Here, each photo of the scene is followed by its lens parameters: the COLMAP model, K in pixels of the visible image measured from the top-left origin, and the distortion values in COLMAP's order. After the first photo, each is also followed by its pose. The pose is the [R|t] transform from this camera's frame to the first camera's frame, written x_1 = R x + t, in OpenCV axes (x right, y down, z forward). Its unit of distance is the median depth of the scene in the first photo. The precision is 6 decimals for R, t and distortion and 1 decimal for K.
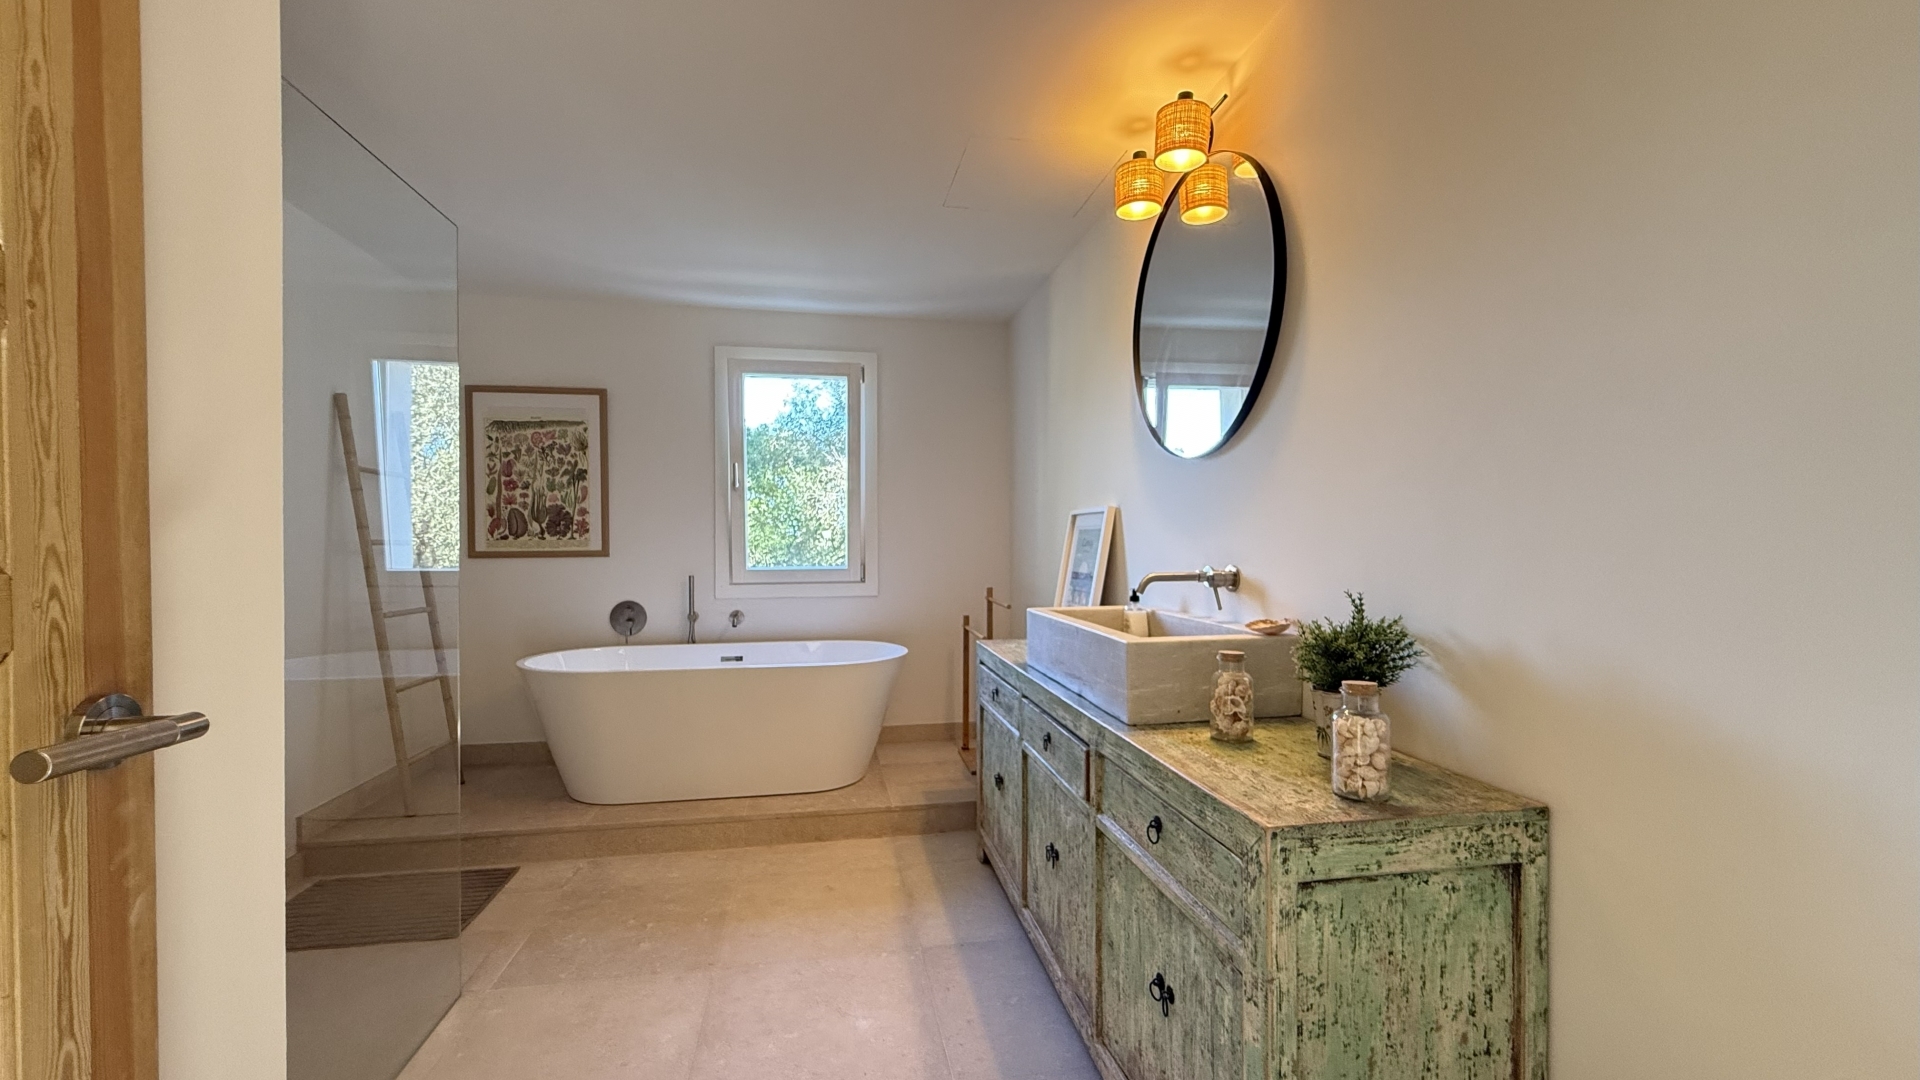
lens RADIAL K [[765.0, 0, 956.7], [0, 765.0, 543.3], [0, 0, 1]] dist [0.012369, 0.001210]
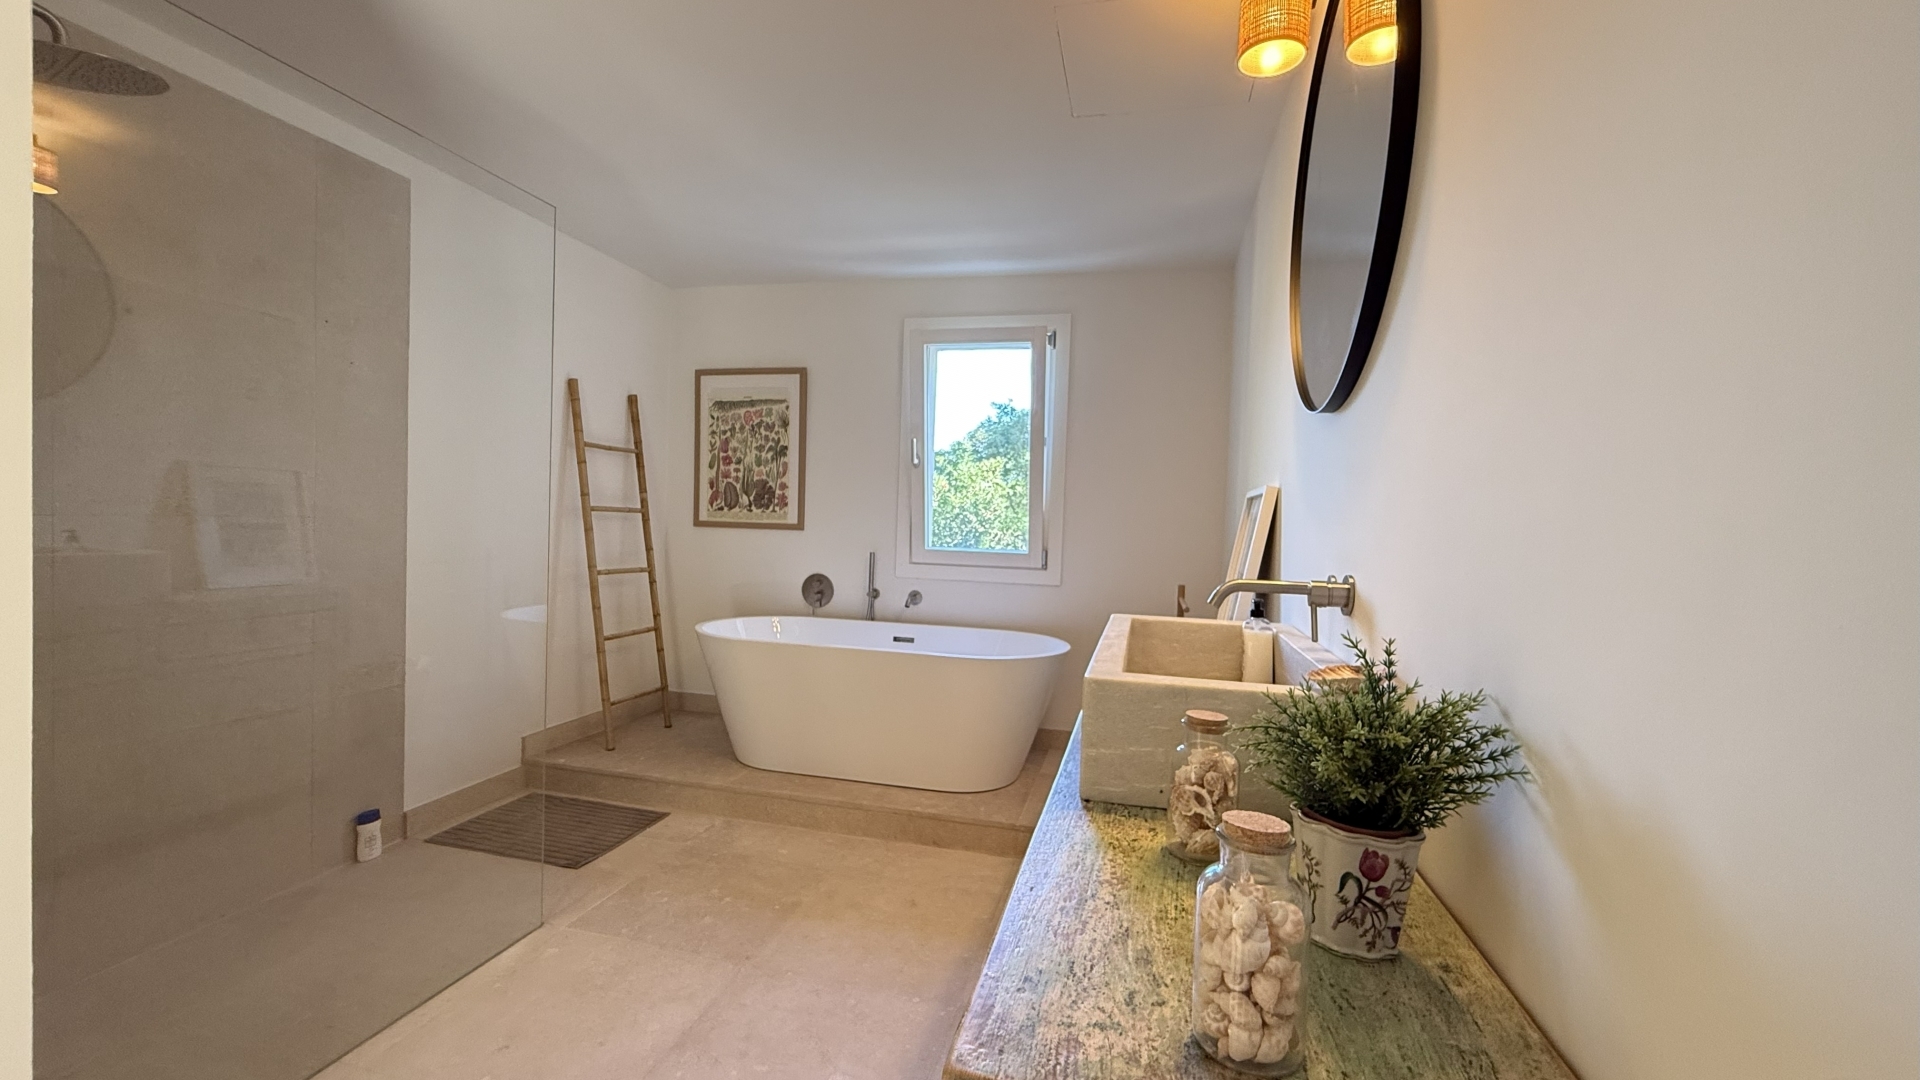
lens RADIAL K [[765.0, 0, 960.6], [0, 765.0, 549.3], [0, 0, 1]] dist [0.012369, 0.001210]
pose [[0.914994, 0.051123, -0.400216, 0.161112], [-0.040651, 0.998574, 0.034616, -0.001265], [0.401415, -0.015404, 0.915767, 0.140175]]
